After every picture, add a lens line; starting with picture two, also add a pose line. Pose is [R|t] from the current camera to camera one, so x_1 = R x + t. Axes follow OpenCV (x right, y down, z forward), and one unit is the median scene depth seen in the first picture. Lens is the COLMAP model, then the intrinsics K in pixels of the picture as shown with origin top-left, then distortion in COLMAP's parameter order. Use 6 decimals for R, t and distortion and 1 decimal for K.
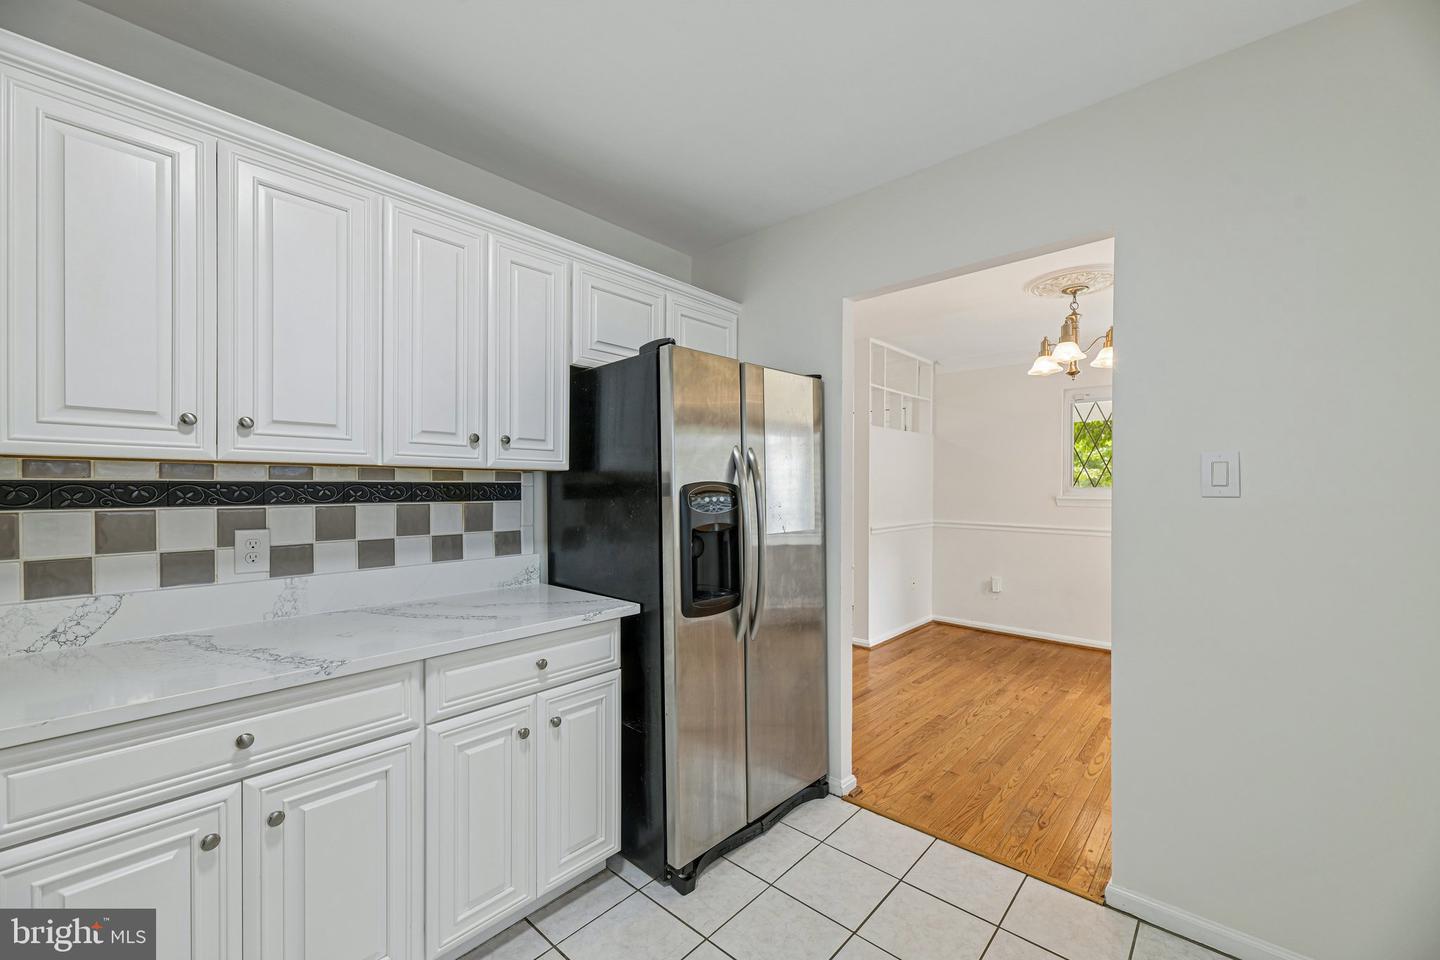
lens RADIAL K [[585.7, 0, 734.6], [0, 585.7, 487.7], [0, 0, 1]] dist [-0.002773, -0.001314]
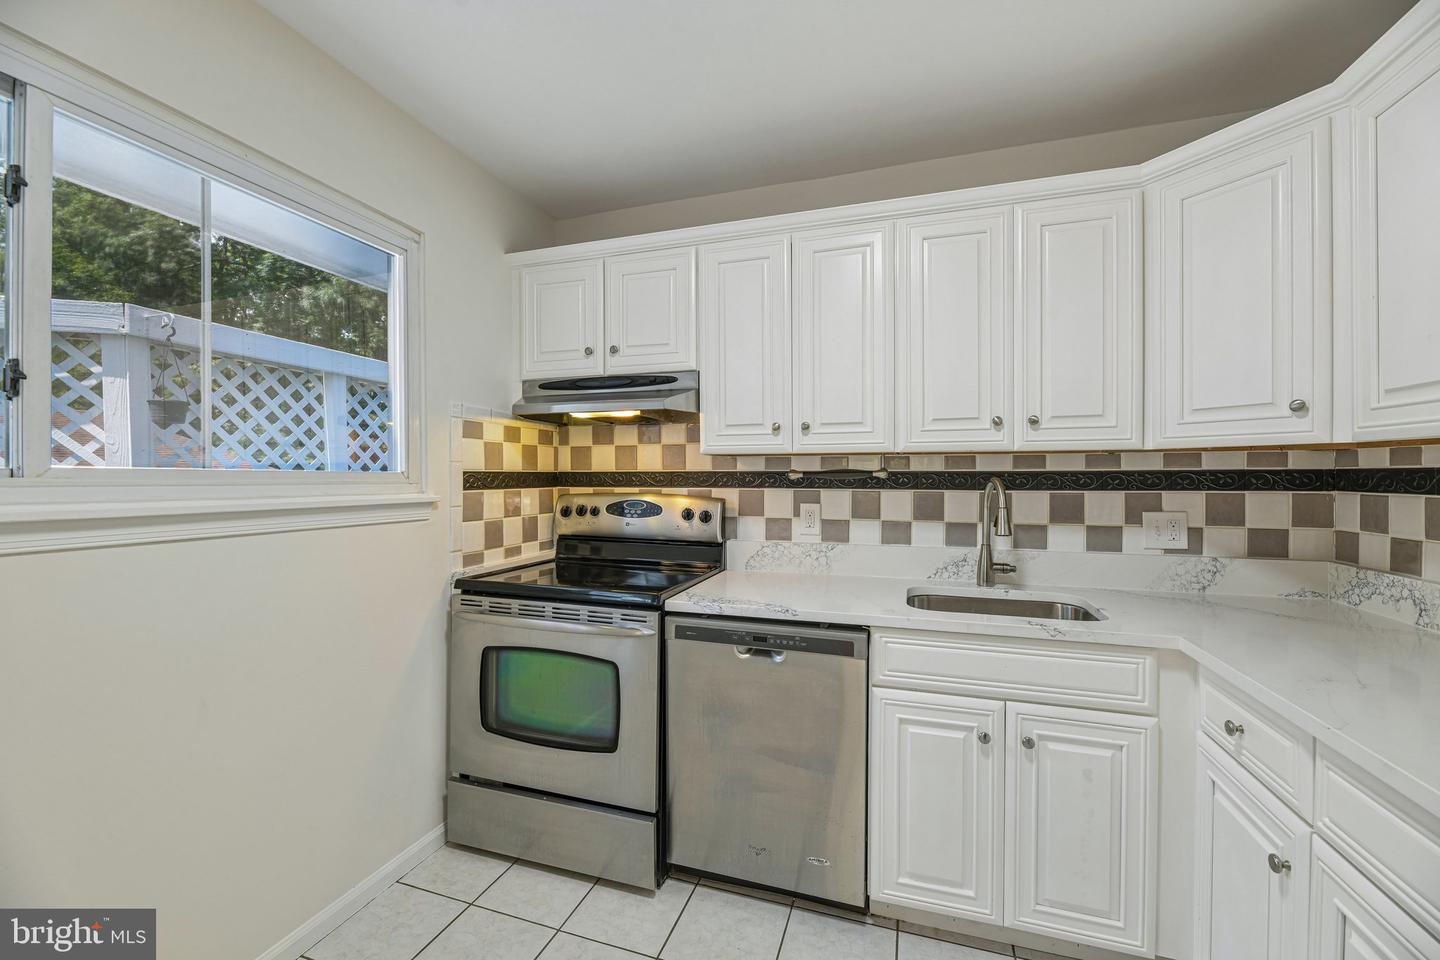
lens RADIAL K [[585.7, 0, 719.5], [0, 585.7, 475.4], [0, 0, 1]] dist [-0.002773, -0.001314]
pose [[-0.924228, 0.001771, -0.381836, 0.037126], [0.001180, 0.999998, 0.001782, -0.000816], [0.381839, 0.001196, -0.924228, 0.802511]]
